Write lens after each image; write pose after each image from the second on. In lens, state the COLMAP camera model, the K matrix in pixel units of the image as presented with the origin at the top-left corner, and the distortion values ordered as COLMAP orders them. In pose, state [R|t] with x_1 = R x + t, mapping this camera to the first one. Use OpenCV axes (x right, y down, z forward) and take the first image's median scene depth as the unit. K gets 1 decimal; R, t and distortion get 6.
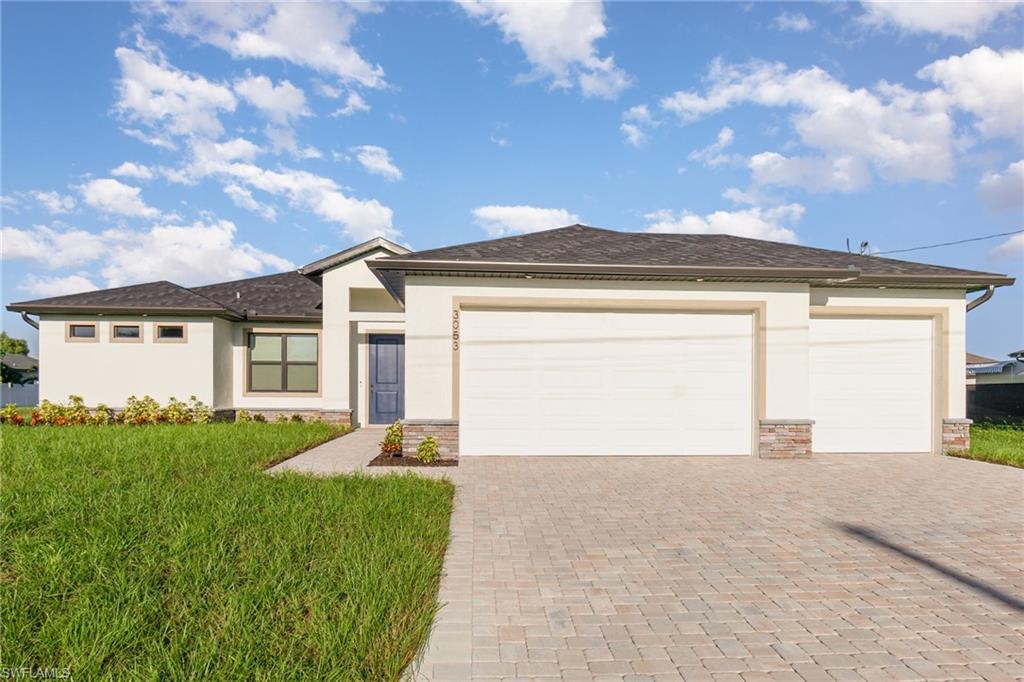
lens RADIAL K [[620.6, 0, 512.1], [0, 620.6, 346.7], [0, 0, 1]] dist [-0.010612, -0.001637]
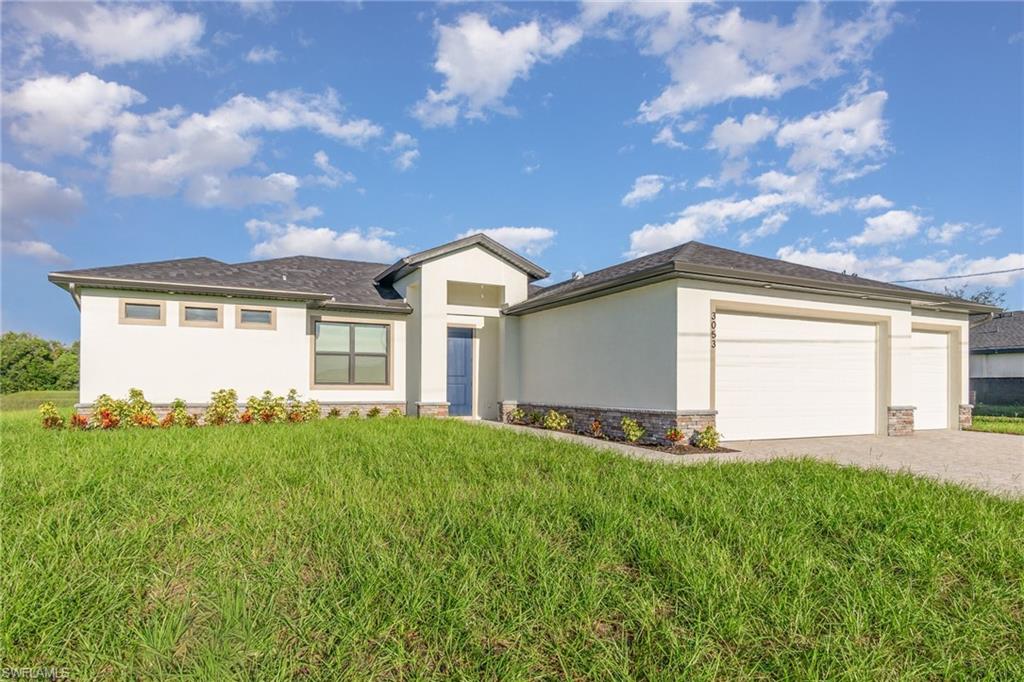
lens RADIAL K [[565.5, 0, 512.3], [0, 565.5, 342.2], [0, 0, 1]] dist [0.000017, 0.000289]
pose [[0.932612, 0.028000, 0.359793, -0.508007], [-0.027161, 0.999604, -0.007386, 0.008834], [-0.359857, -0.002884, 0.933003, 0.117400]]
